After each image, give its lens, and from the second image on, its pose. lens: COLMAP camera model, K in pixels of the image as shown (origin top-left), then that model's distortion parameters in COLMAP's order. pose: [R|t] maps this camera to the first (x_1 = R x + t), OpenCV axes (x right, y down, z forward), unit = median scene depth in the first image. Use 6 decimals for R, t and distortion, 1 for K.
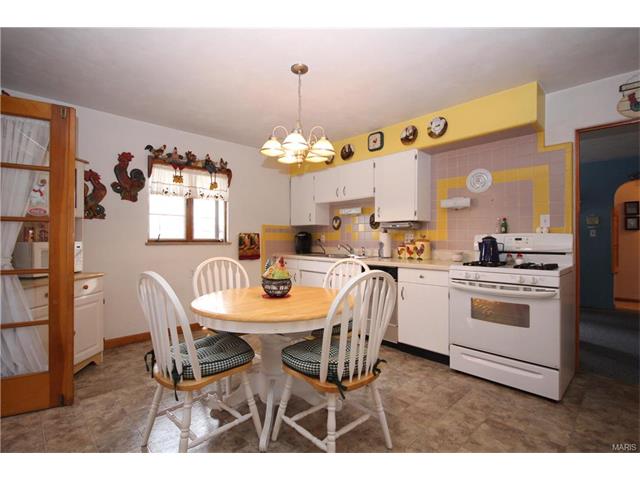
lens RADIAL K [[300.3, 0, 320.0], [0, 300.3, 240.0], [0, 0, 1]] dist [-0.000896, -0.000005]
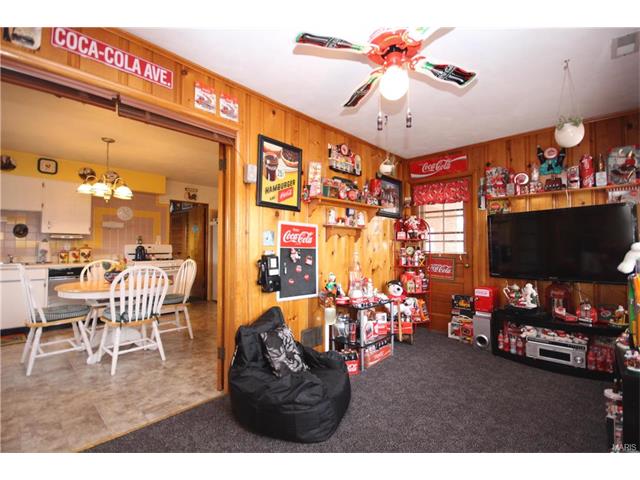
lens RADIAL K [[300.3, 0, 320.0], [0, 300.3, 240.0], [0, 0, 1]] dist [-0.000896, -0.000005]
pose [[-0.071277, 0.020534, 0.997245, -1.181712], [-0.000374, 0.999787, -0.020613, -0.007819], [-0.997456, -0.001842, -0.071254, -0.004641]]
